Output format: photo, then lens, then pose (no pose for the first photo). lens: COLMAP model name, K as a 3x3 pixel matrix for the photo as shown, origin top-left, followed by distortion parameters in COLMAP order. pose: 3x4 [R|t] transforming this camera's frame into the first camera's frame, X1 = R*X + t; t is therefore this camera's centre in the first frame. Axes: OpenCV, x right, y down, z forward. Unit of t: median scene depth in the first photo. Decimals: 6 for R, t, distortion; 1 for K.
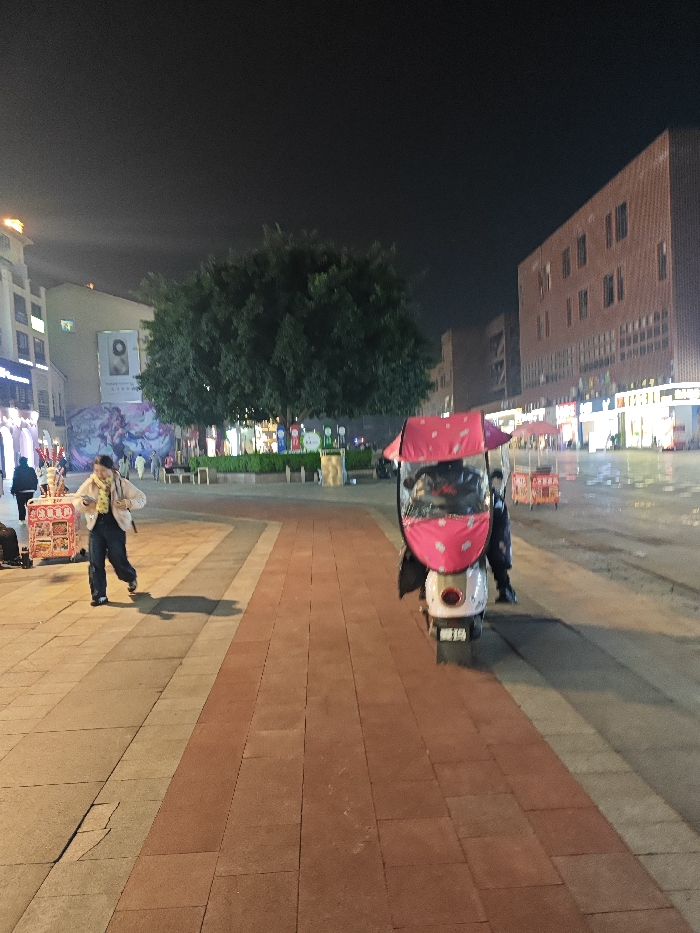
lens RADIAL K [[648.9, 0, 350.1], [0, 648.9, 465.8], [0, 0, 1]] dist [0.035829, -0.003525]
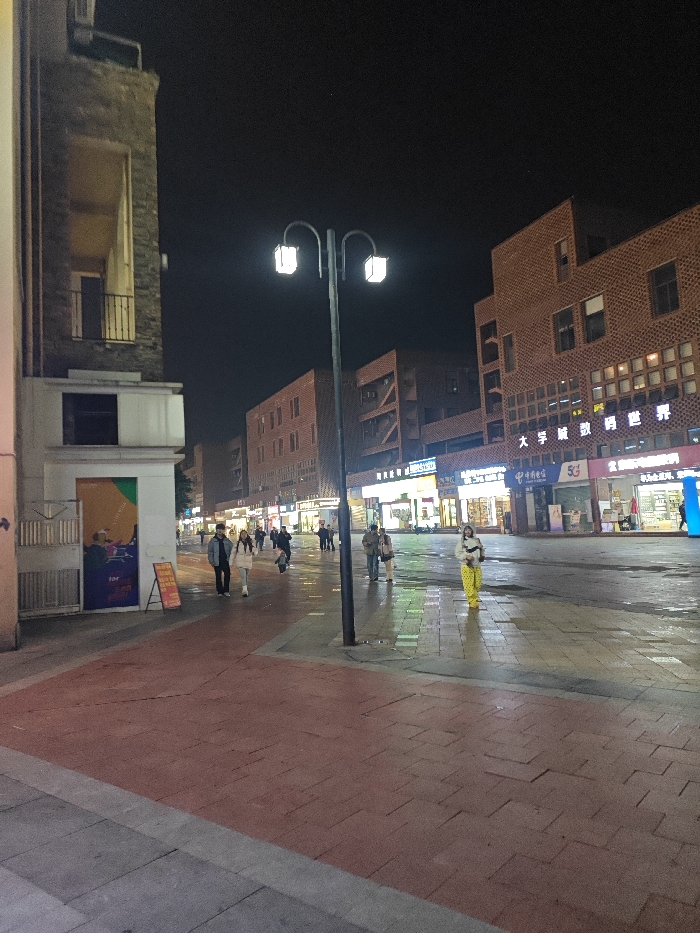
lens RADIAL K [[648.9, 0, 349.1], [0, 648.9, 463.1], [0, 0, 1]] dist [0.035829, -0.003525]
pose [[0.930572, 0.021085, 0.365501, -0.088377], [0.027862, 0.991366, -0.128128, 0.012597], [-0.365047, 0.129416, 0.921950, -0.593152]]
